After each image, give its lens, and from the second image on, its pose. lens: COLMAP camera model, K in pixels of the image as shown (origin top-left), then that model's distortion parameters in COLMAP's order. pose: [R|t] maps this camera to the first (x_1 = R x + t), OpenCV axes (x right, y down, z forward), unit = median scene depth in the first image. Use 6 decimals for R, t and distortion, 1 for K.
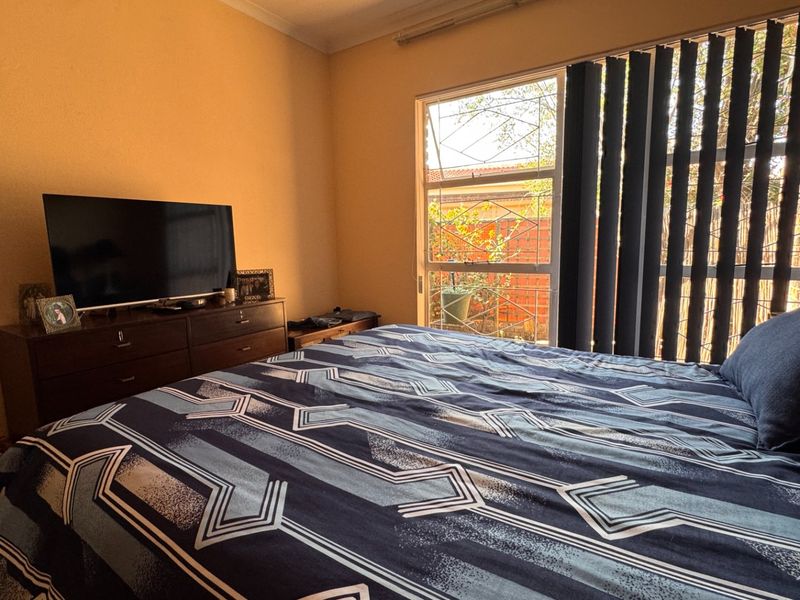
lens RADIAL K [[428.7, 0, 396.5], [0, 428.7, 299.6], [0, 0, 1]] dist [0.000893, -0.000469]
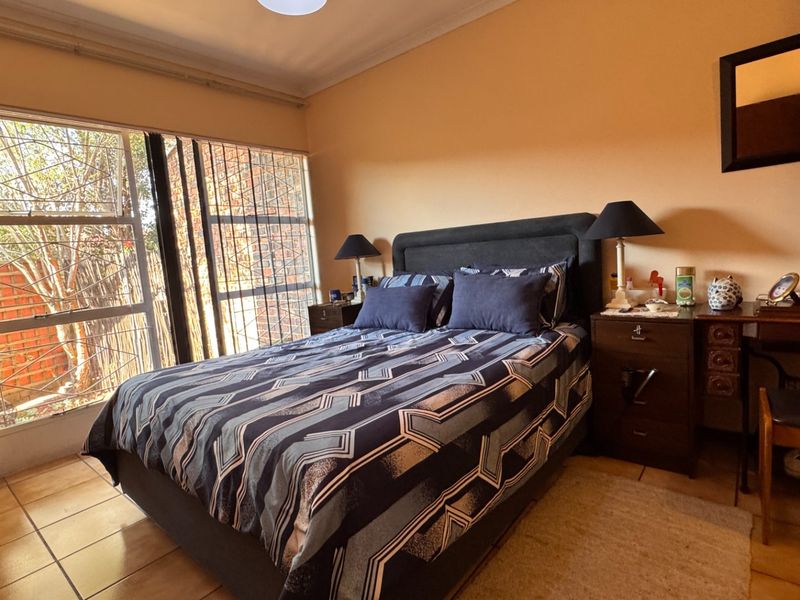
lens RADIAL K [[428.7, 0, 396.5], [0, 428.7, 299.6], [0, 0, 1]] dist [0.000893, -0.000469]
pose [[0.102730, -0.101358, 0.989532, -1.952461], [0.213032, 0.973955, 0.077647, -0.126728], [-0.971630, 0.202825, 0.121647, 0.747296]]
